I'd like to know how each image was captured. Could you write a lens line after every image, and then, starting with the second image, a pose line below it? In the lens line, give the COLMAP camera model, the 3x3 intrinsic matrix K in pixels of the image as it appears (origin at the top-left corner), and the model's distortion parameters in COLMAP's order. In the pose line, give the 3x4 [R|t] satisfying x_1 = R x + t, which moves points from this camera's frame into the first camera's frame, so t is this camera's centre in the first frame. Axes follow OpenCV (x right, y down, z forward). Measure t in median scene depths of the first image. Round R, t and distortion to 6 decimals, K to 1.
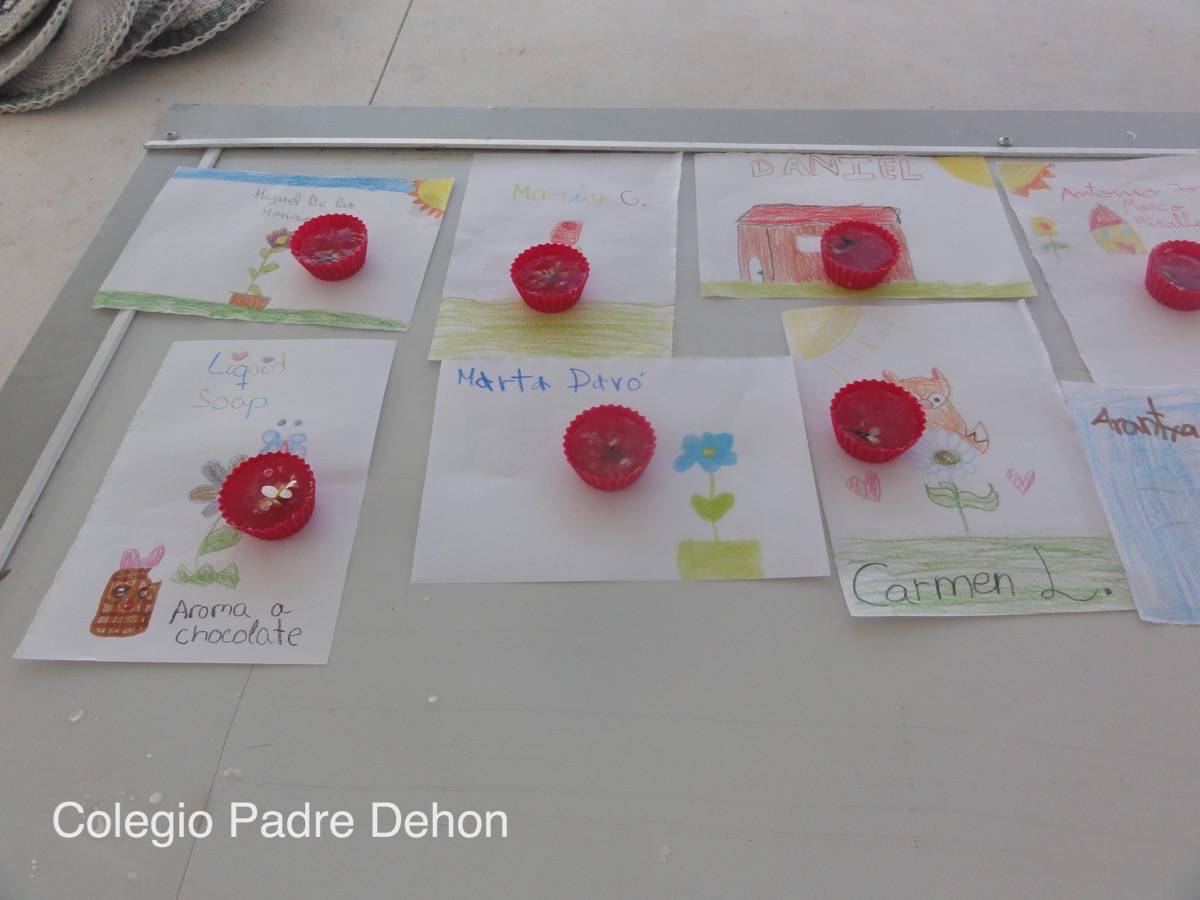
lens RADIAL K [[851.6, 0, 600.0], [0, 851.6, 450.0], [0, 0, 1]] dist [-0.001820, 0.005887]
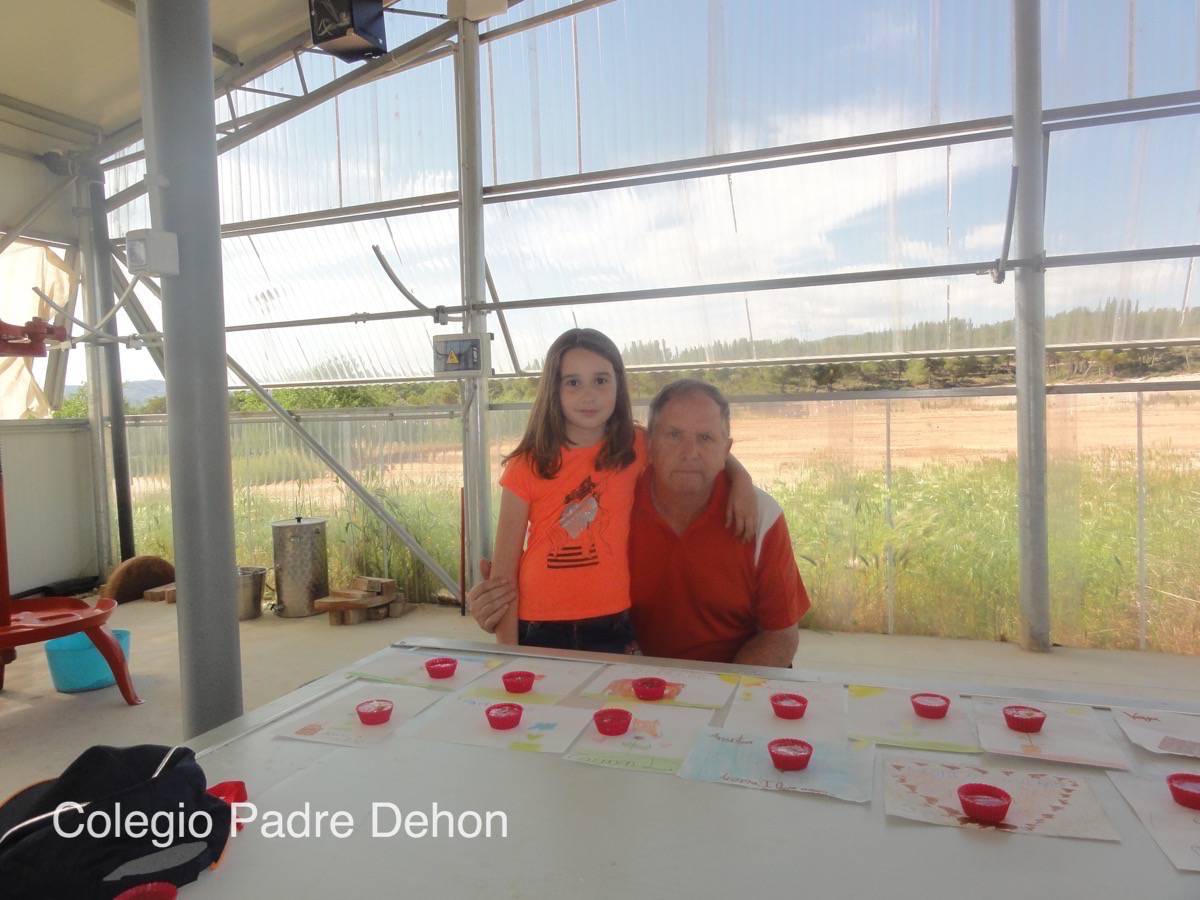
lens RADIAL K [[851.6, 0, 600.0], [0, 851.6, 450.0], [0, 0, 1]] dist [-0.001820, 0.005887]
pose [[0.952839, 0.014683, -0.303120, 0.973425], [-0.243954, 0.631168, -0.736284, 1.213370], [0.180509, 0.775507, 0.604983, -0.992449]]
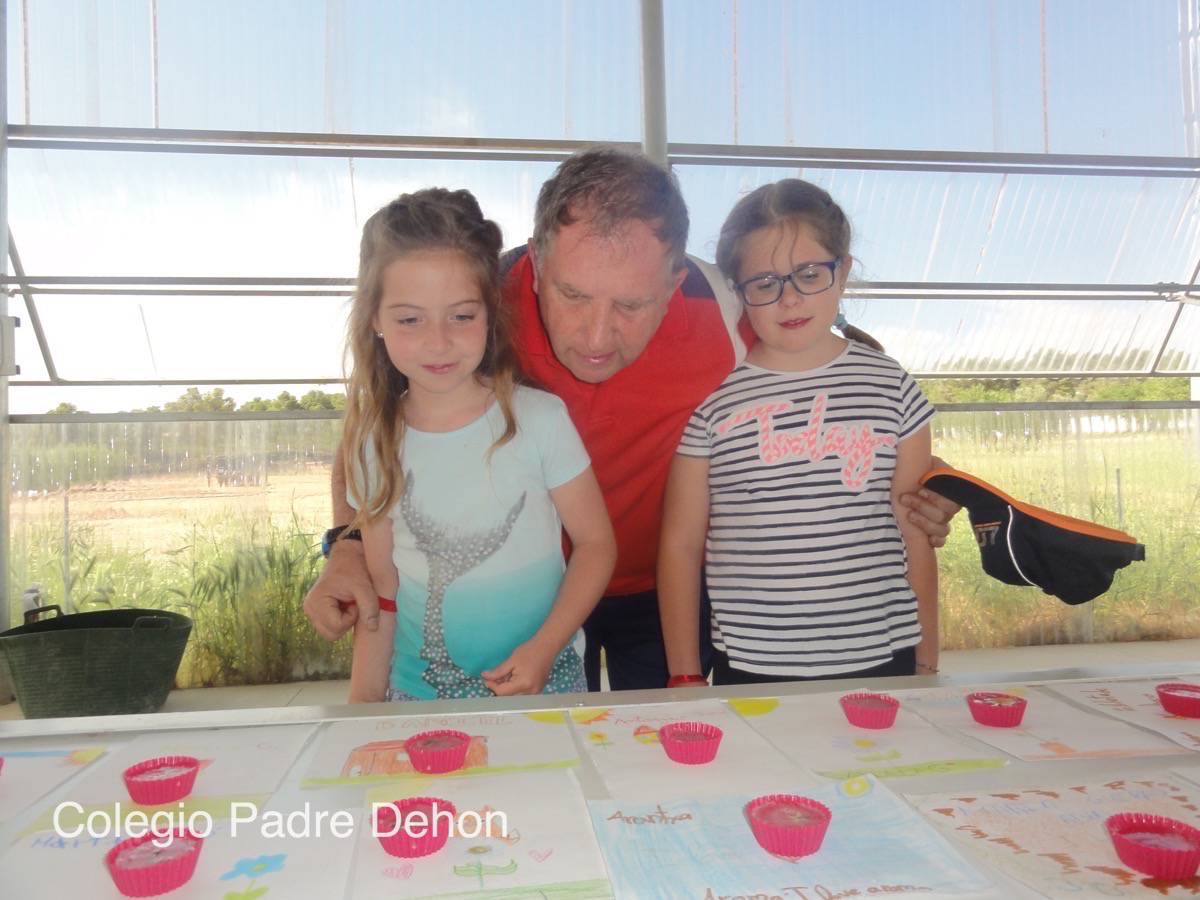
lens RADIAL K [[851.6, 0, 600.0], [0, 851.6, 450.0], [0, 0, 1]] dist [-0.001820, 0.005887]
pose [[0.983137, 0.009155, 0.182641, 0.347674], [0.143555, 0.580074, -0.801814, 0.617014], [-0.113286, 0.814512, 0.568978, -0.088356]]
